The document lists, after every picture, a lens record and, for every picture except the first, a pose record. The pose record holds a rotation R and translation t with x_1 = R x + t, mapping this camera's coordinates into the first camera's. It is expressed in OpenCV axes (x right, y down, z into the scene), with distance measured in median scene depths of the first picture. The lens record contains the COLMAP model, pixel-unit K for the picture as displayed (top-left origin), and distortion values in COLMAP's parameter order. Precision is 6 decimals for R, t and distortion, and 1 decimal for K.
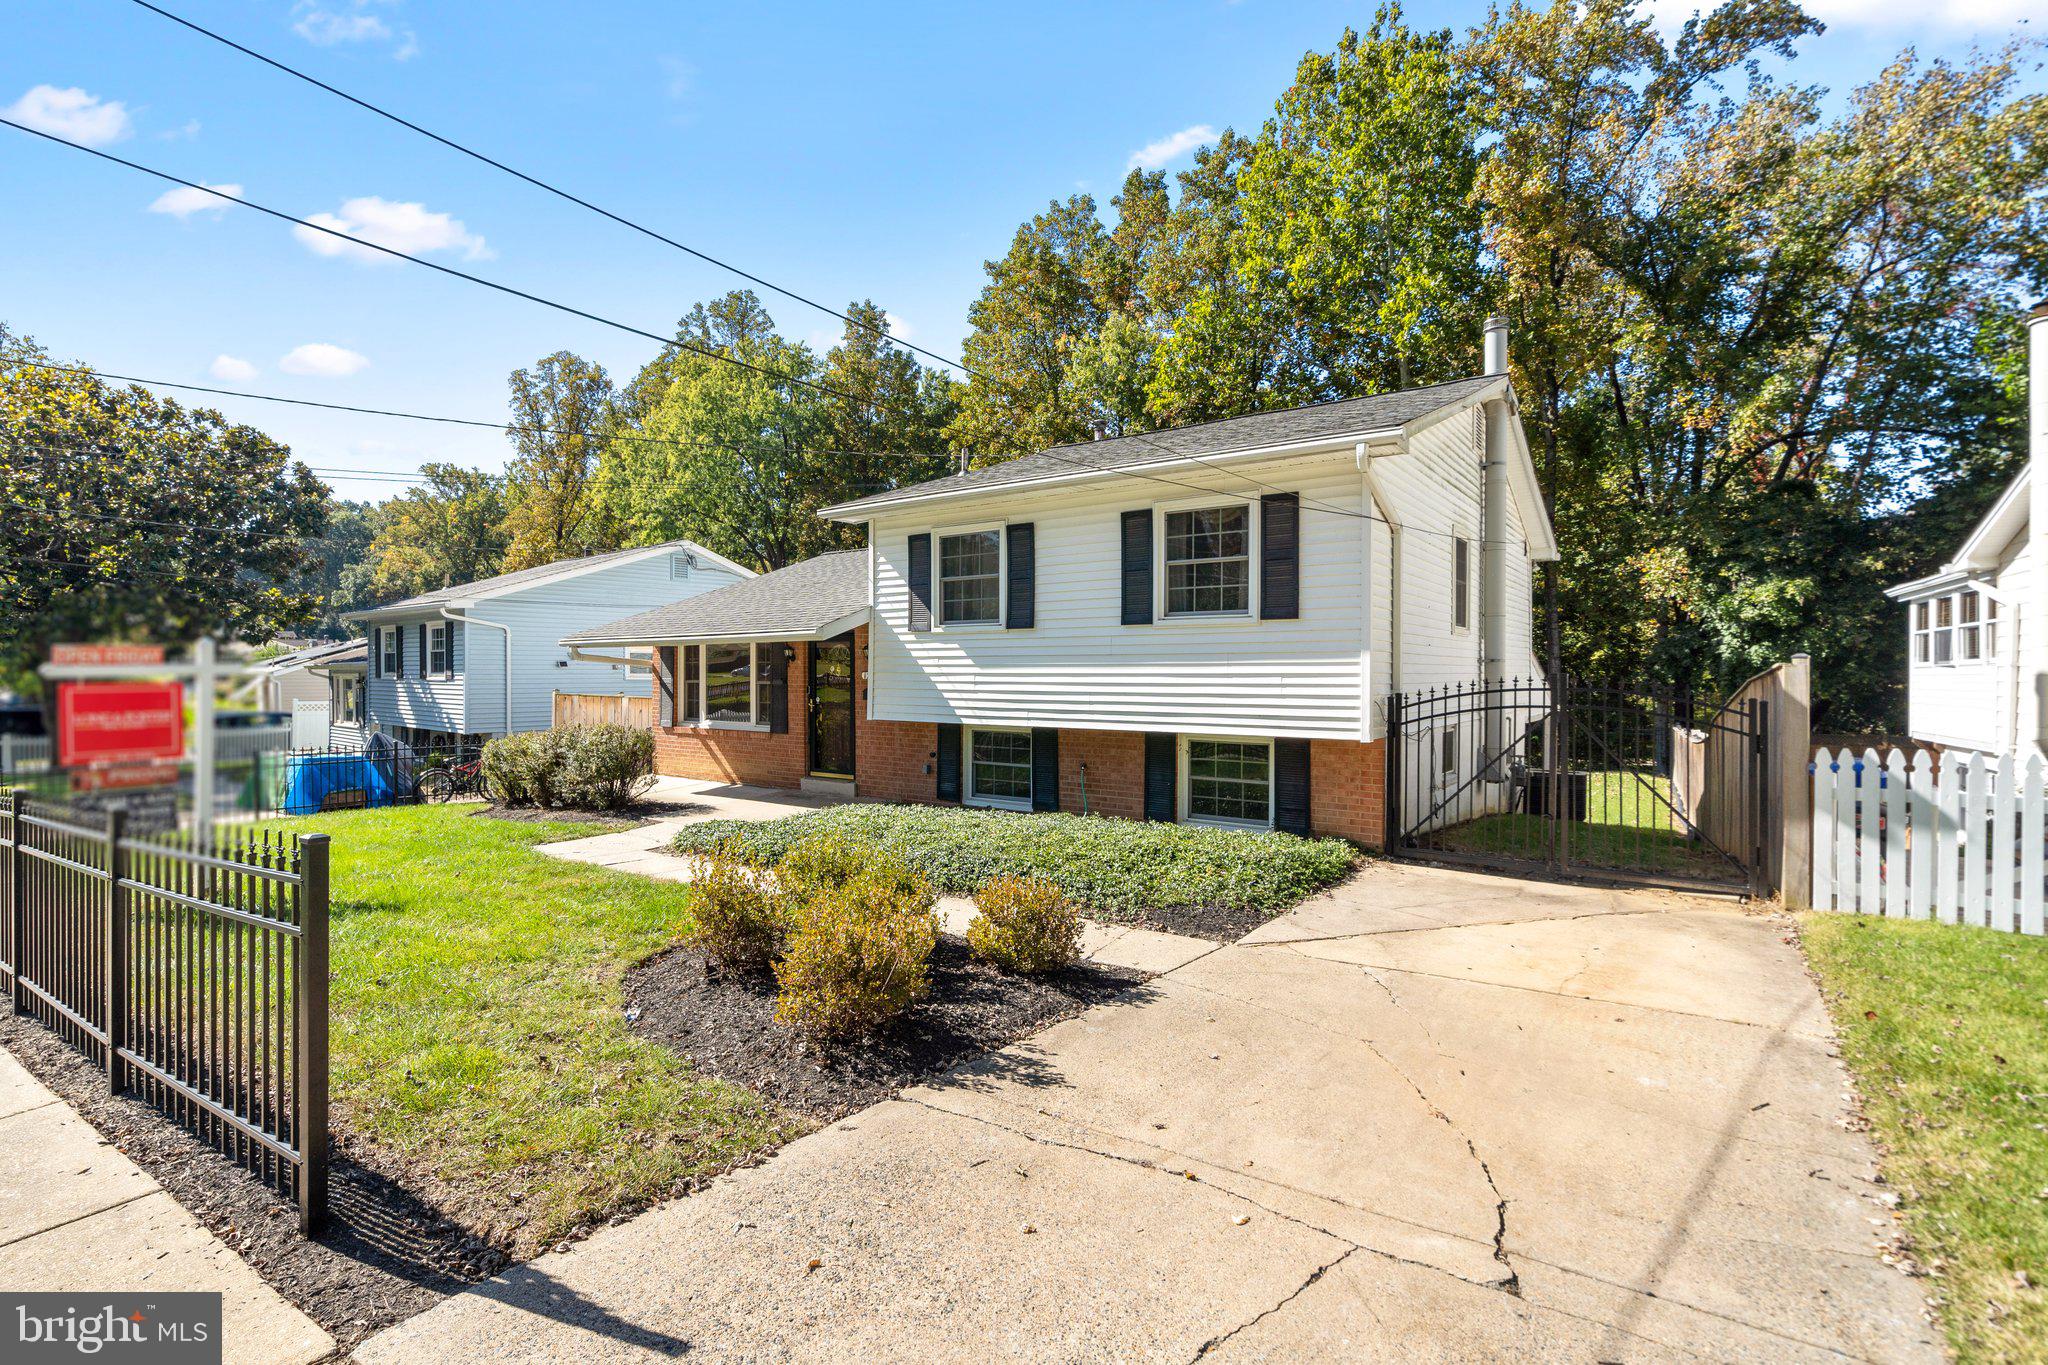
lens RADIAL K [[980.1, 0, 1016.0], [0, 980.1, 670.6], [0, 0, 1]] dist [-0.001532, -0.000788]
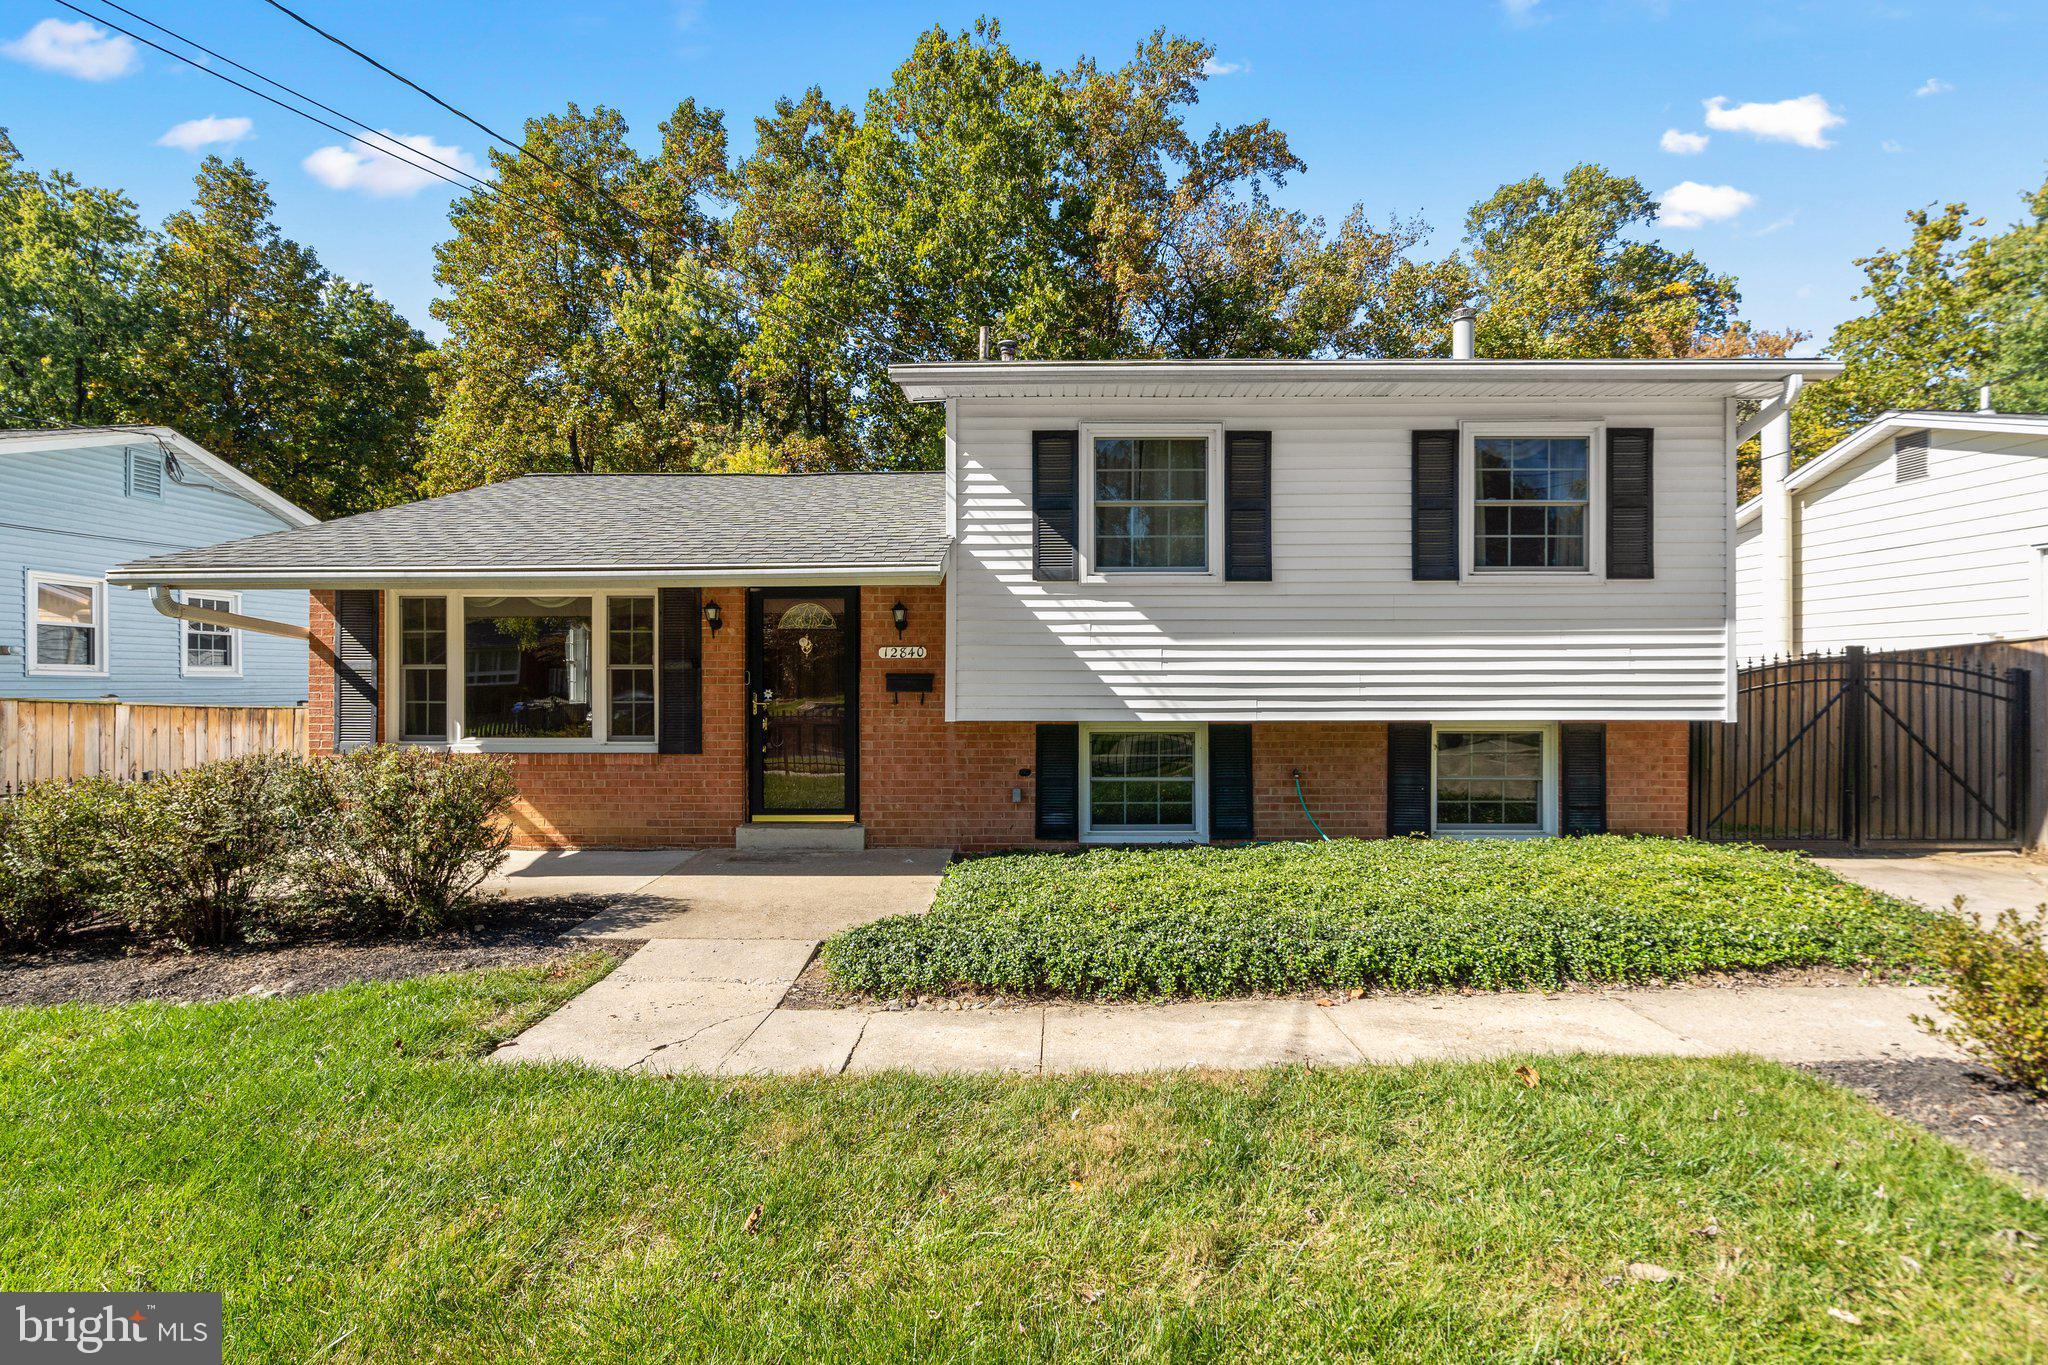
lens RADIAL K [[966.1, 0, 1020.2], [0, 966.1, 673.2], [0, 0, 1]] dist [-0.002983, 0.000058]
pose [[0.809551, 0.005032, 0.587028, -0.474410], [0.002753, 0.999920, -0.012368, 0.027620], [-0.587044, 0.011628, 0.809472, 0.482766]]
